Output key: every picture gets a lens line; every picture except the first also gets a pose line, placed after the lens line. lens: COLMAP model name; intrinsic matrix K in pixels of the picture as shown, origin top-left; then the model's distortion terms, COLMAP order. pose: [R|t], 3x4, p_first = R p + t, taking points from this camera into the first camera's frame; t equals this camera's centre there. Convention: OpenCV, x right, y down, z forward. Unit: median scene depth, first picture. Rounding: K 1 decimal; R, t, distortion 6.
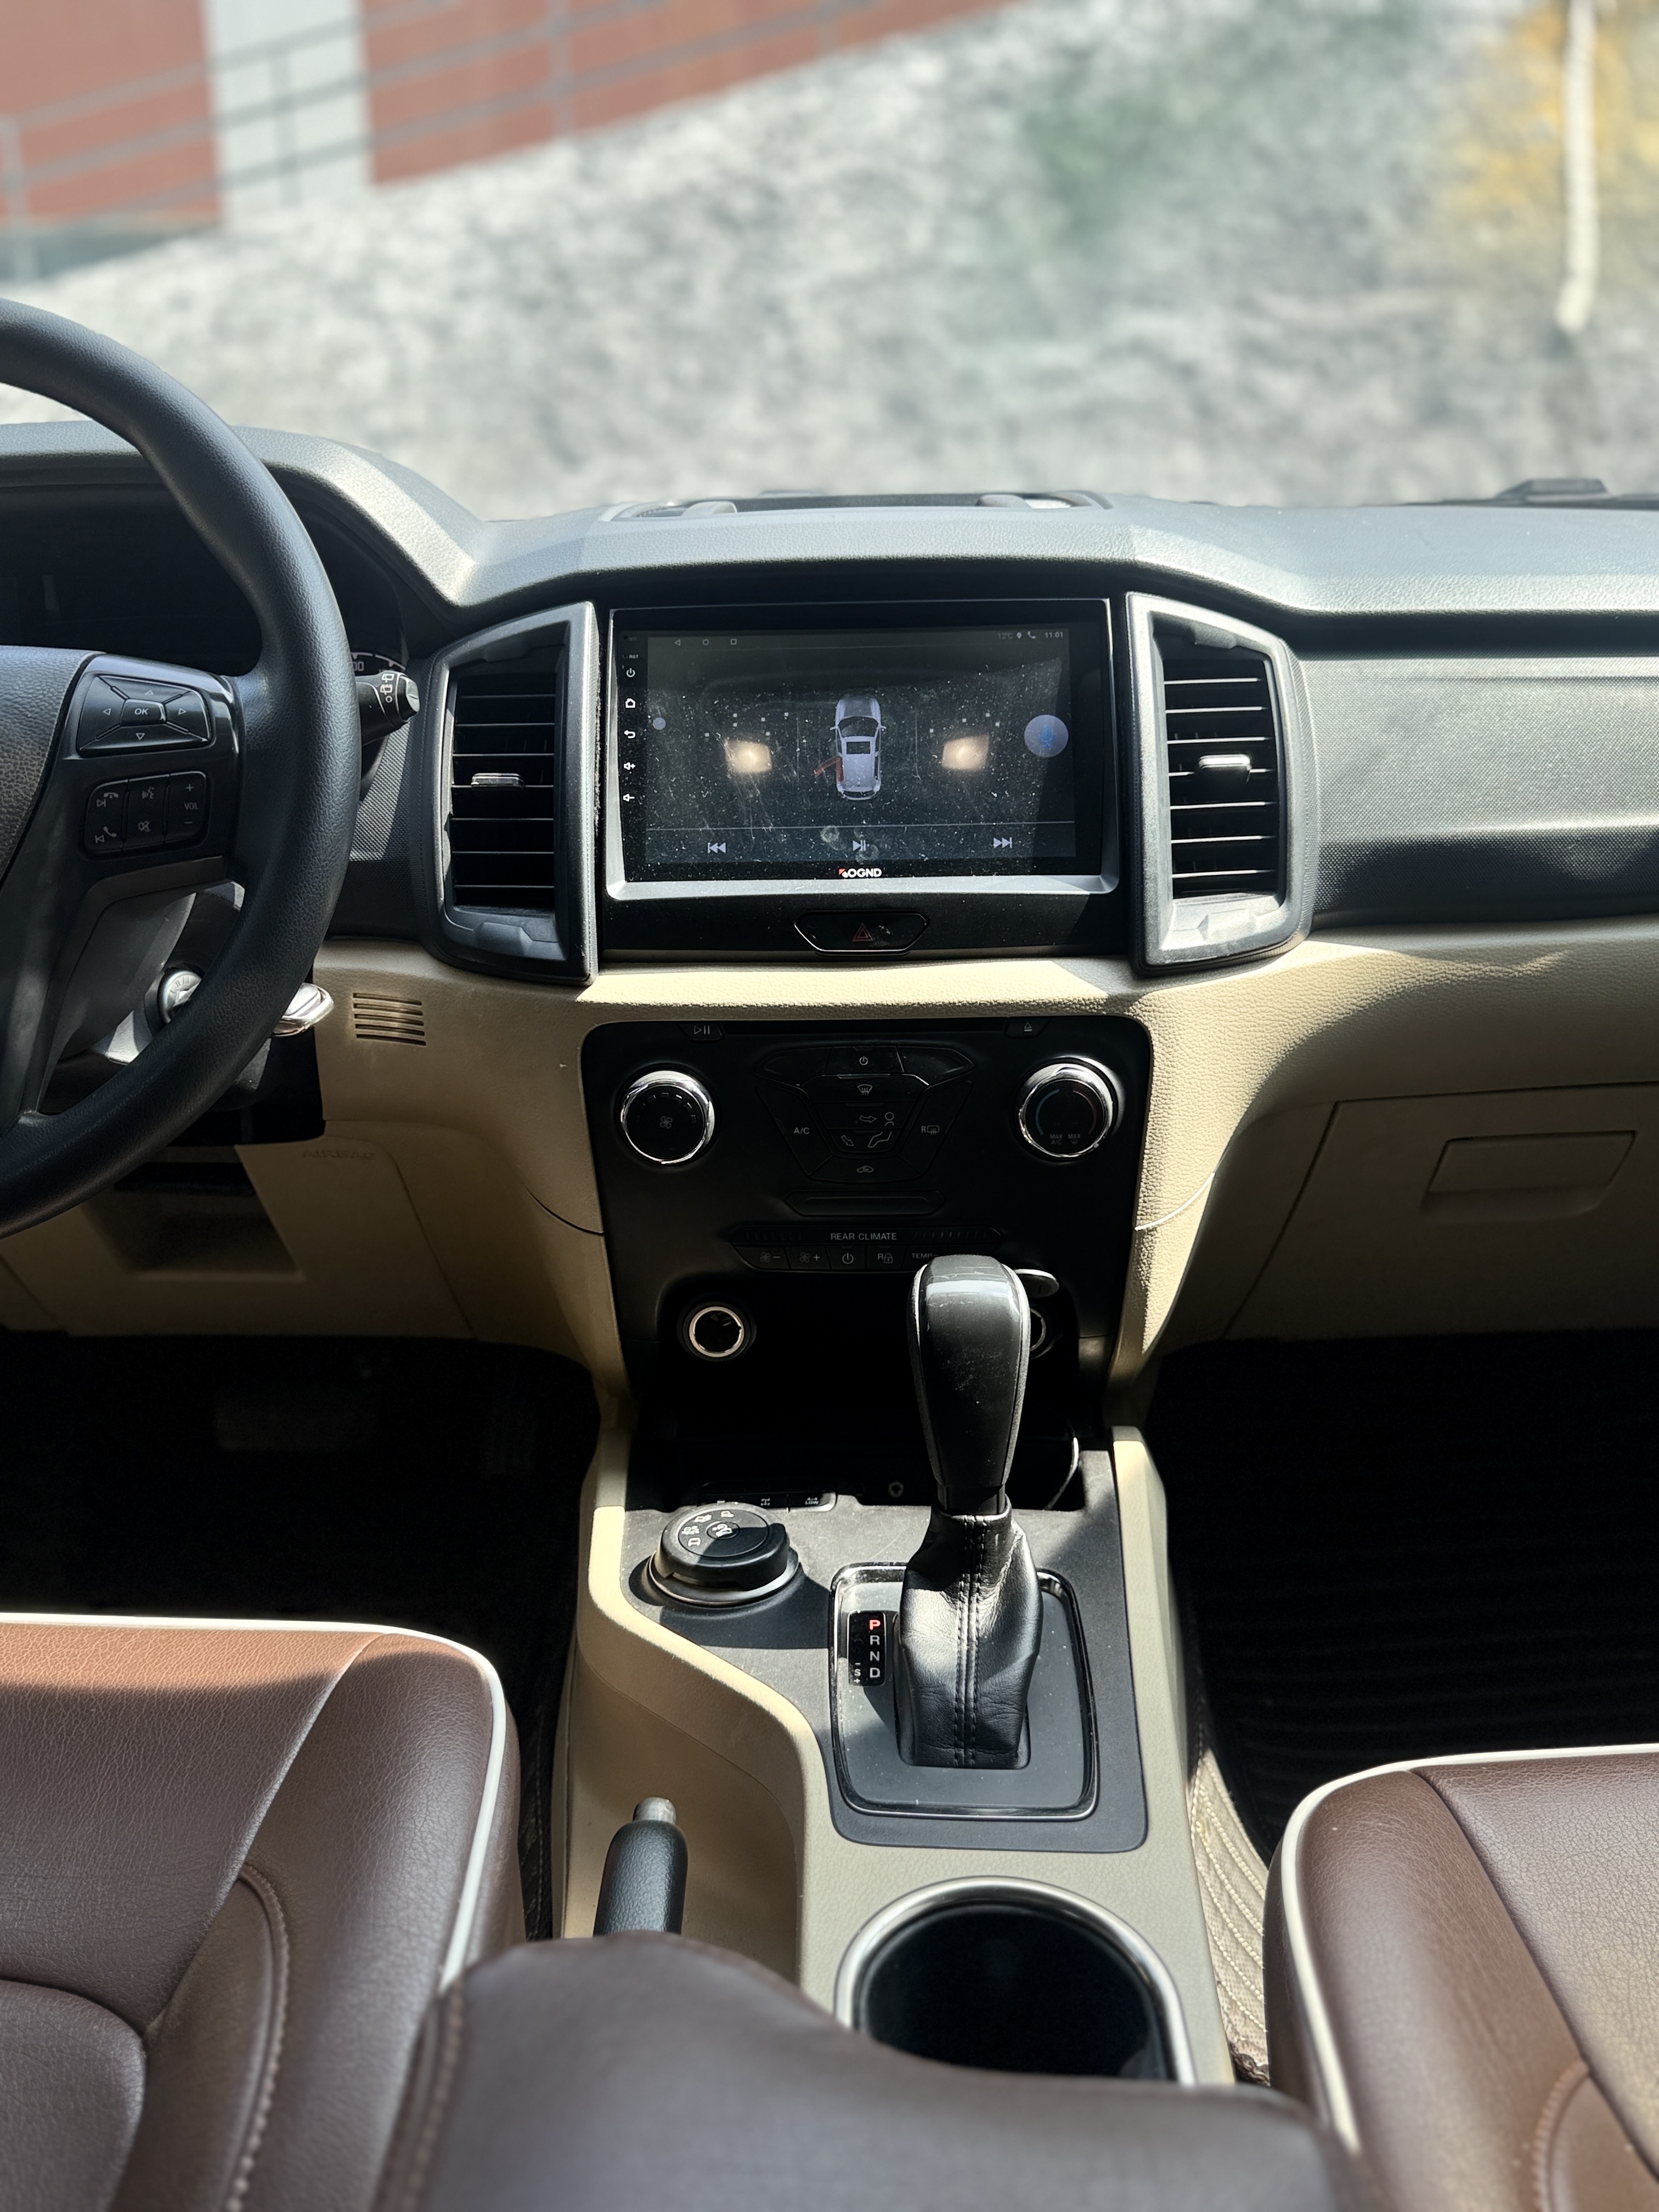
lens RADIAL K [[1787.7, 0, 833.0], [0, 1787.7, 1110.3], [0, 0, 1]] dist [0.081363, -0.144664]
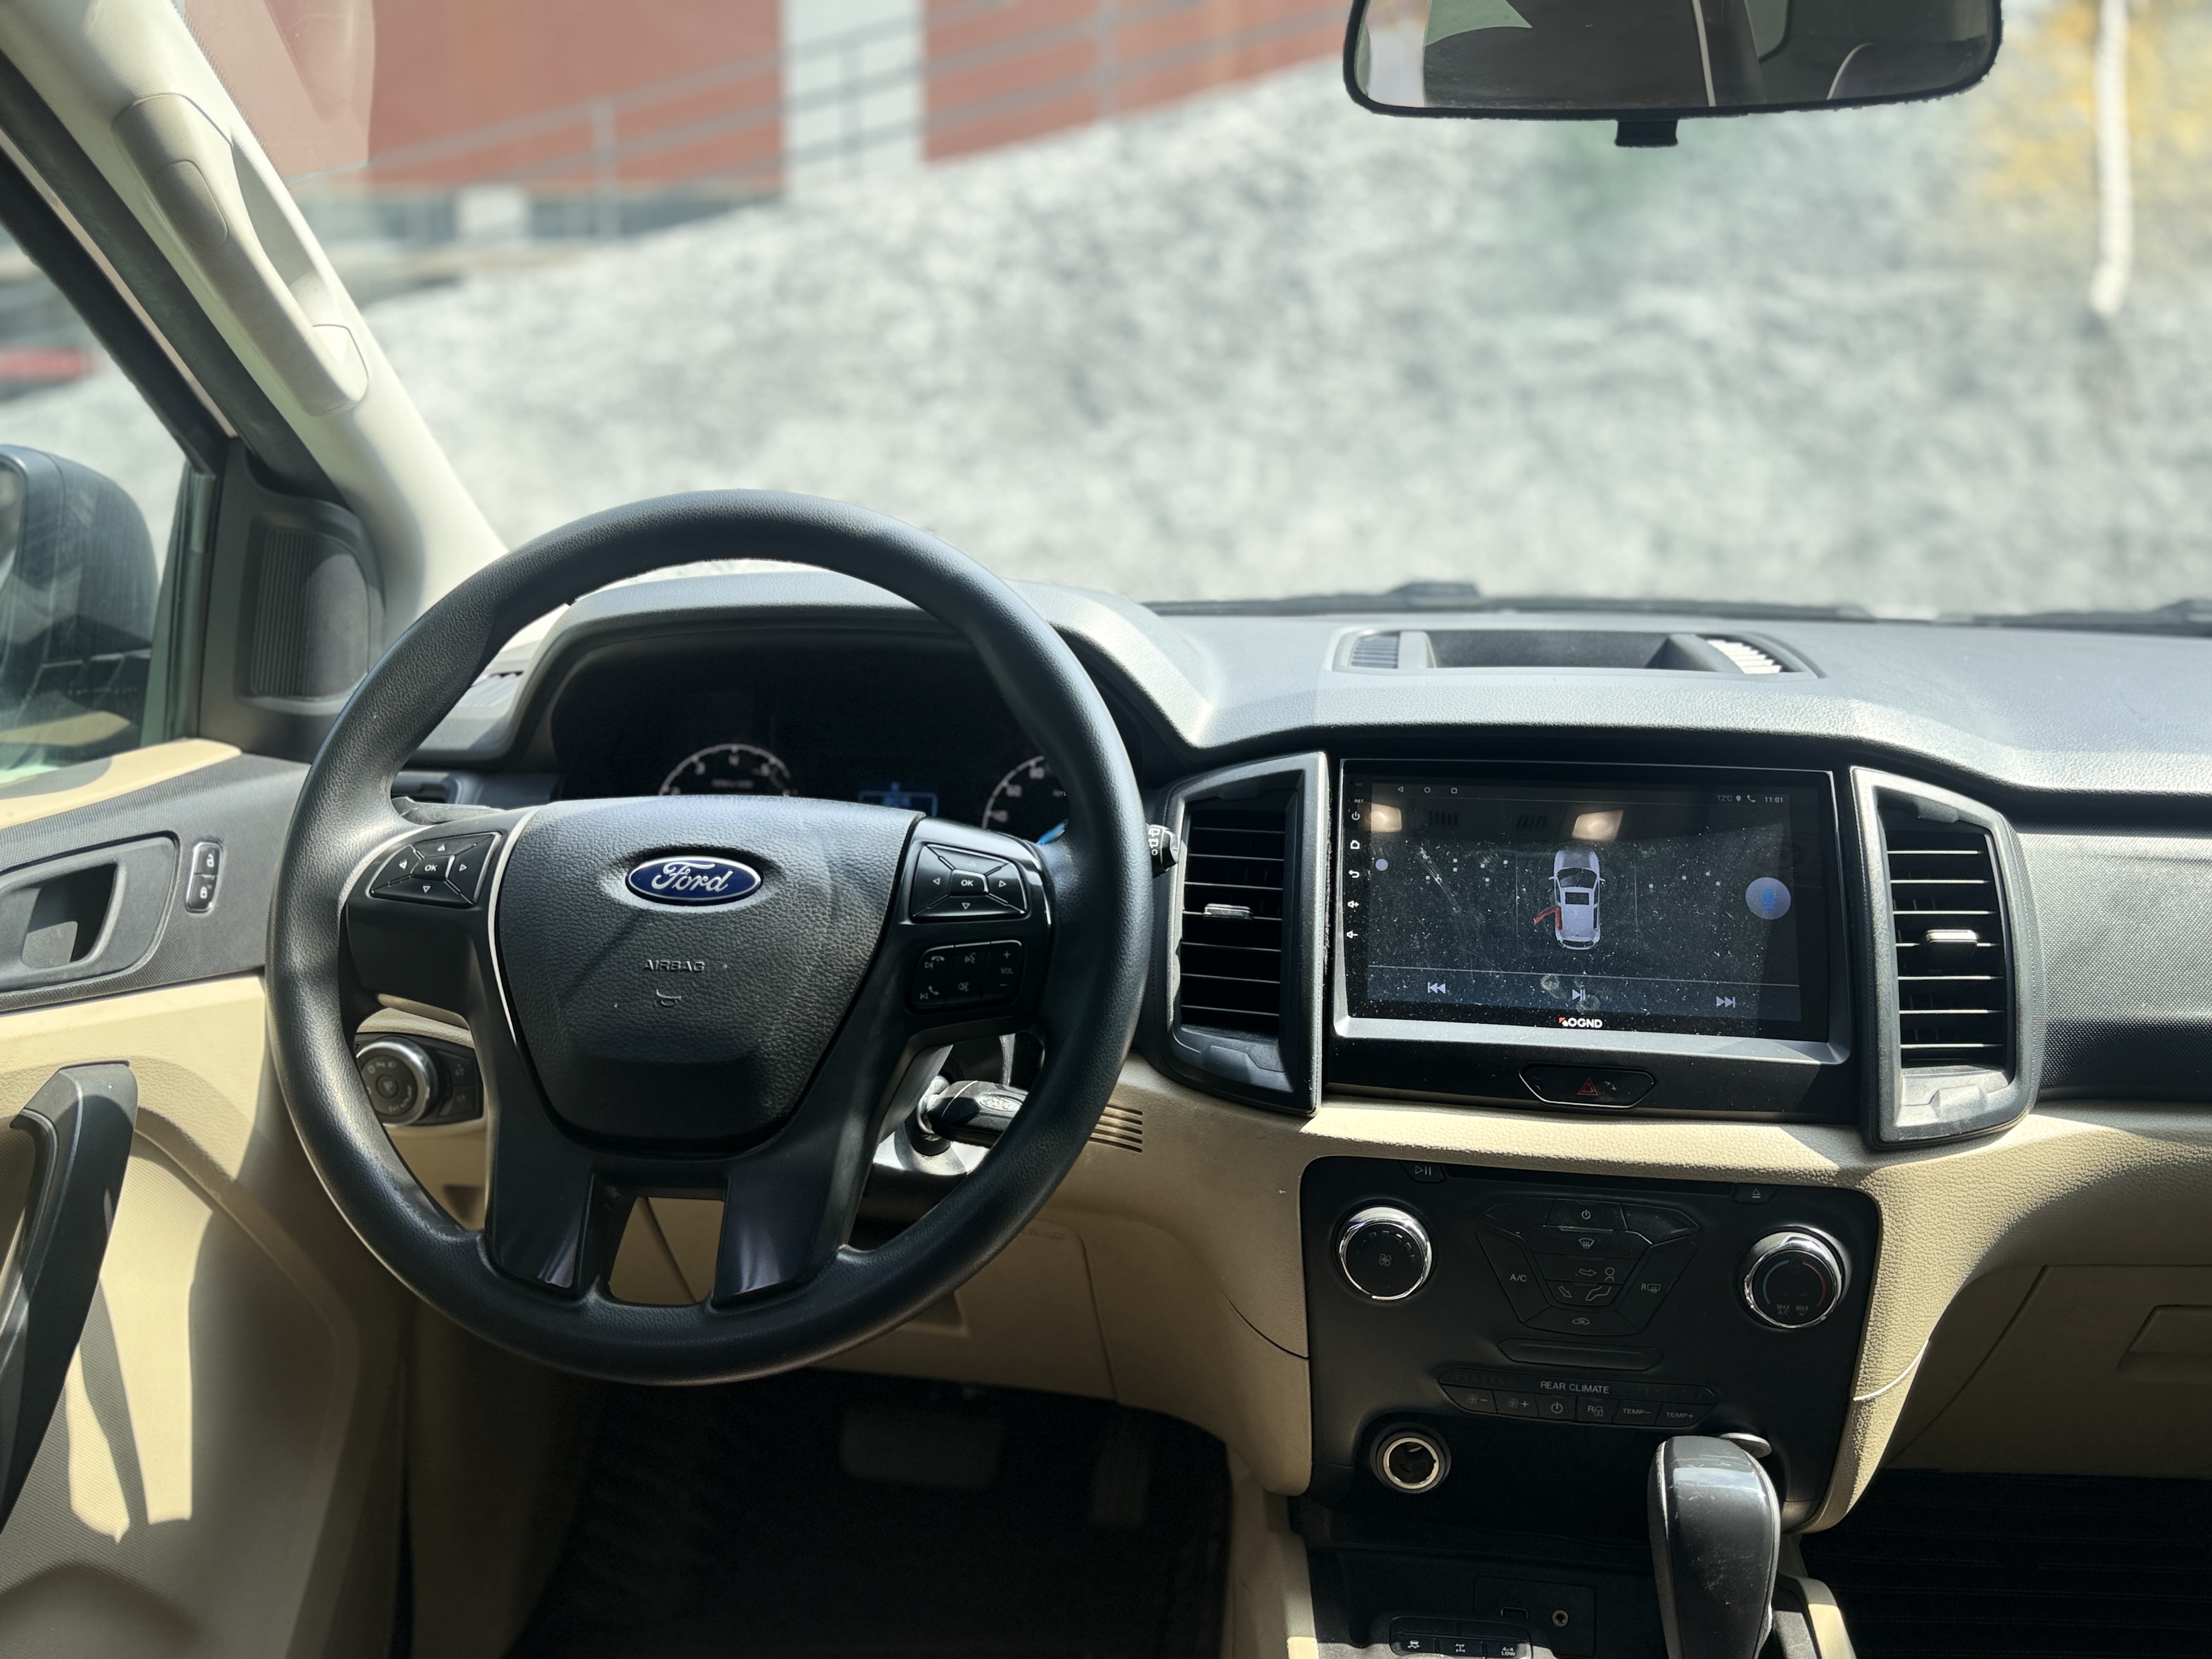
lens RADIAL K [[1787.7, 0, 1103.4], [0, 1787.7, 814.4], [0, 0, 1]] dist [0.081363, -0.144664]
pose [[0.992308, 0.046439, -0.114756, -0.138964], [-0.059918, 0.991329, -0.116951, -0.109615], [0.108330, 0.122927, 0.986485, -0.065969]]
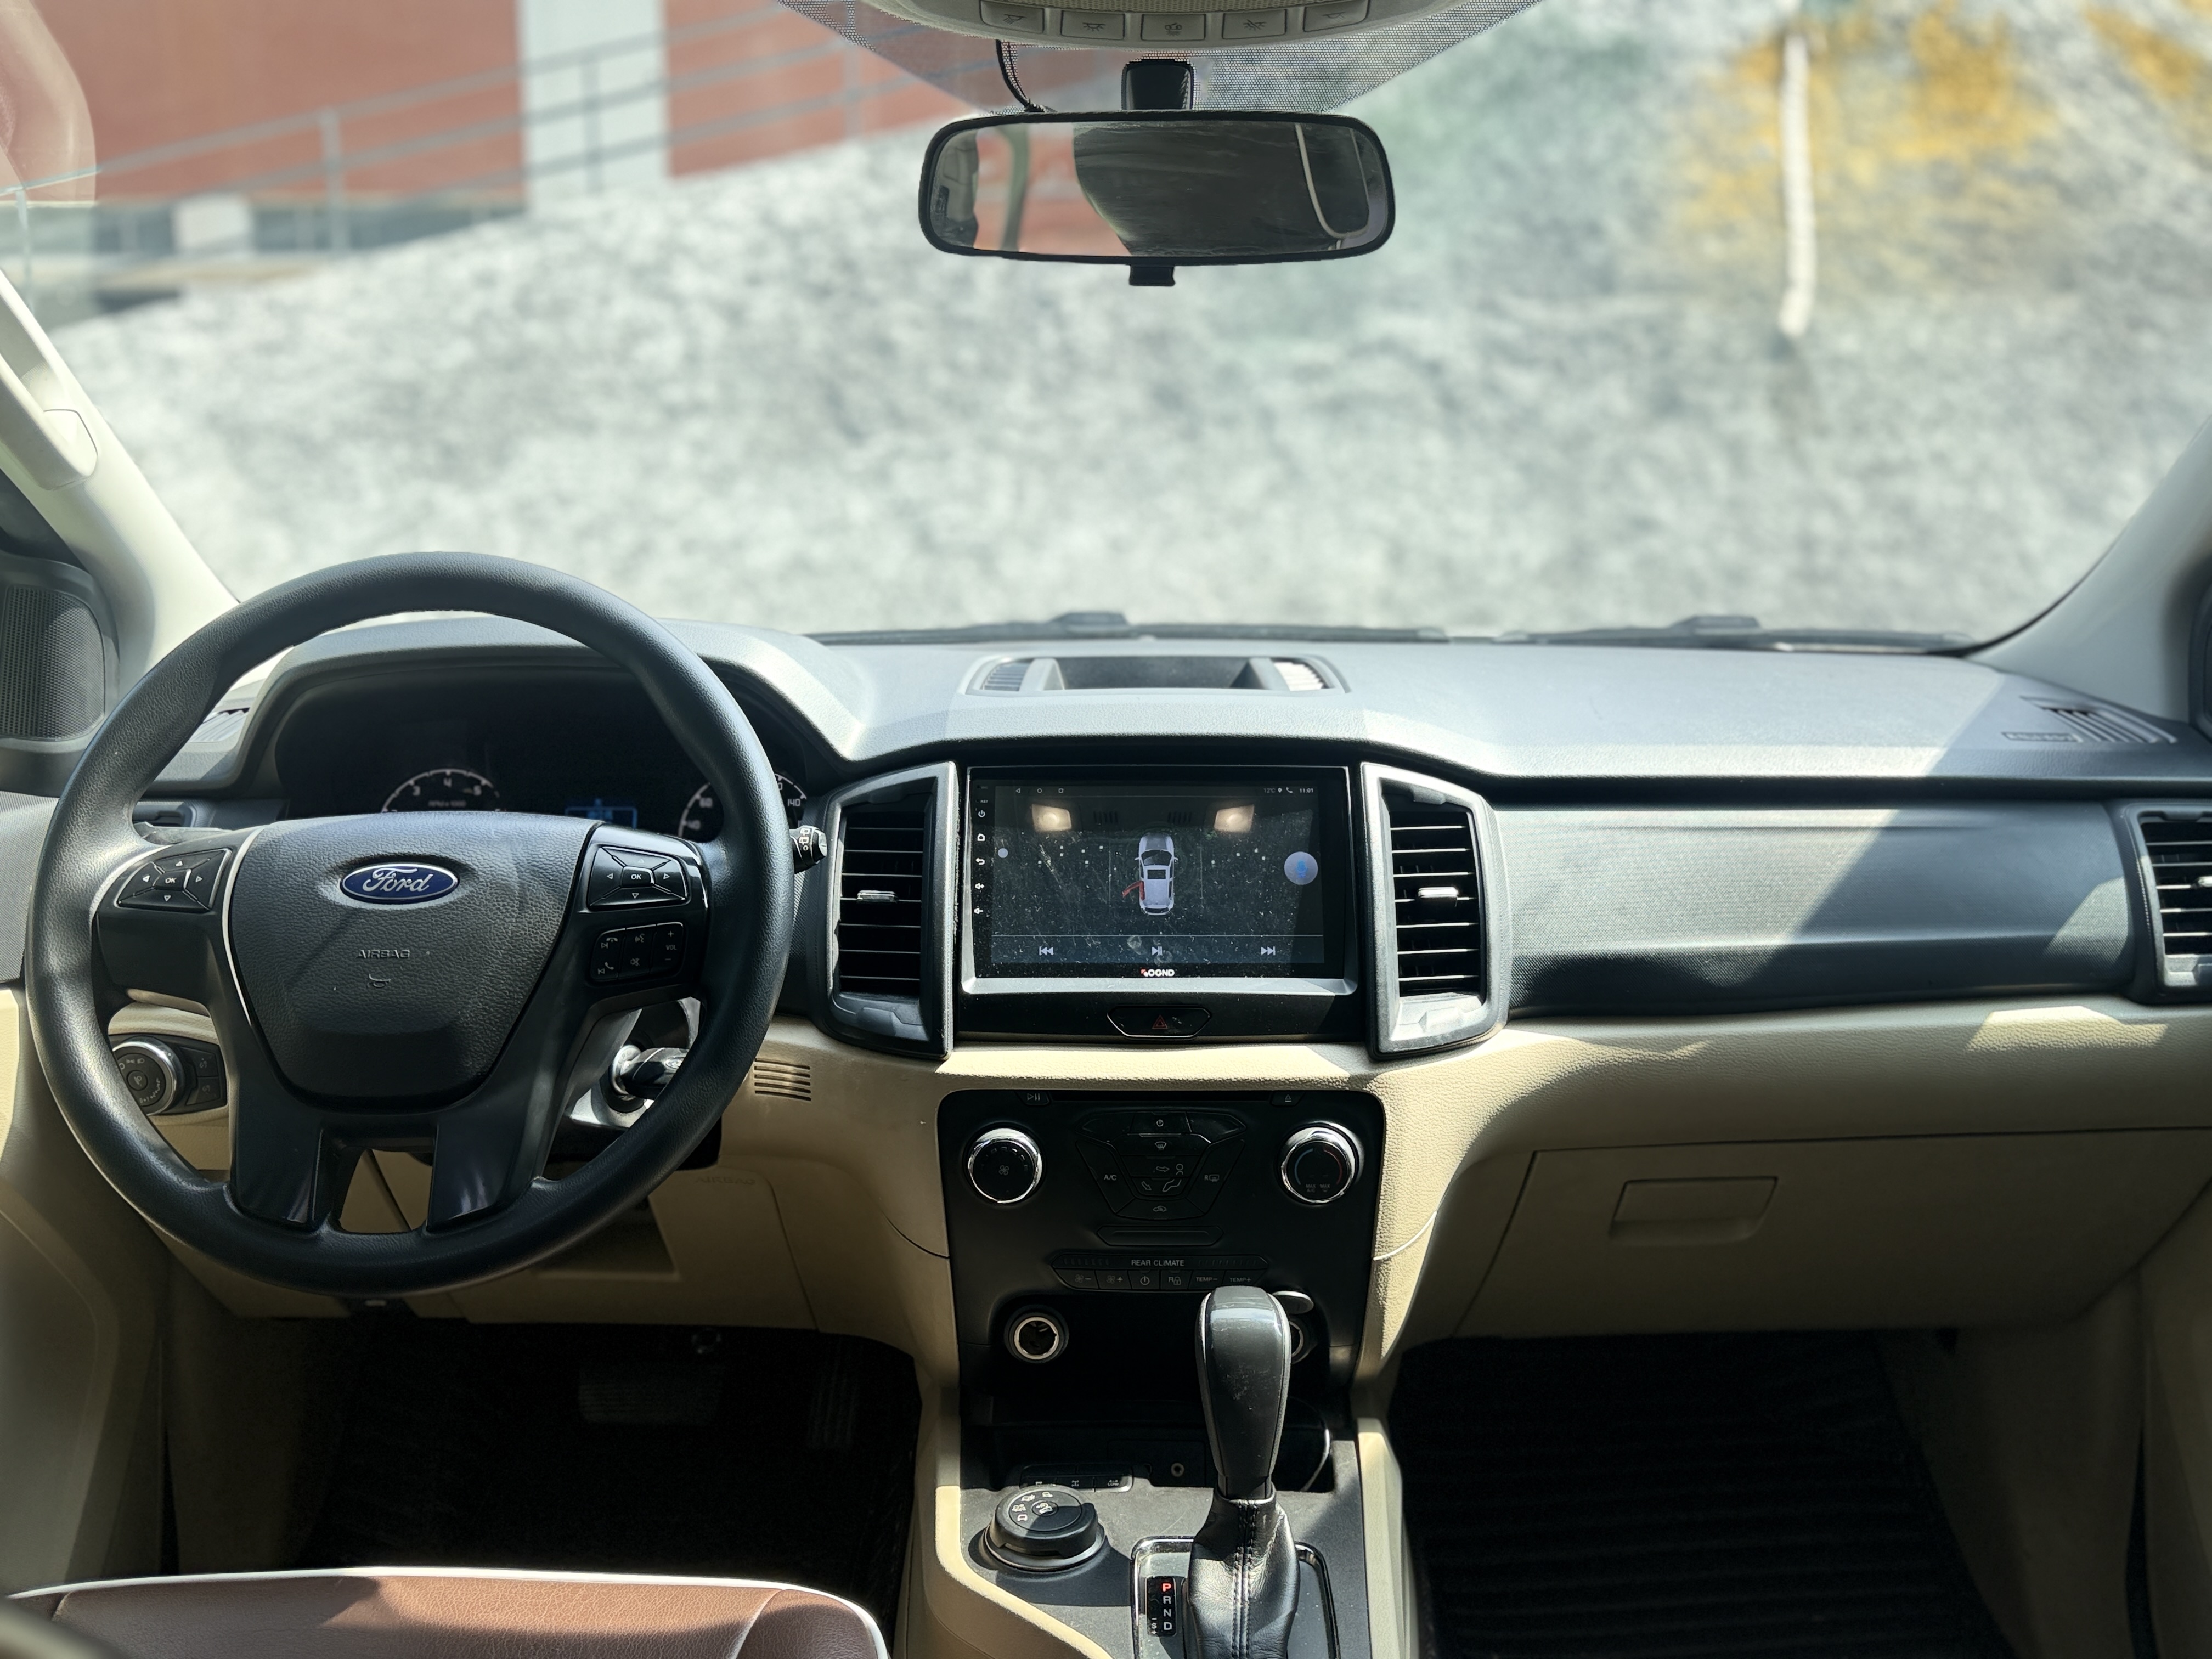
lens RADIAL K [[1787.7, 0, 1112.9], [0, 1787.7, 831.3], [0, 0, 1]] dist [0.081363, -0.144664]
pose [[0.999828, 0.014342, 0.011794, -0.032454], [-0.012832, 0.992767, -0.119369, -0.077124], [-0.013420, 0.119198, 0.992780, -0.278342]]
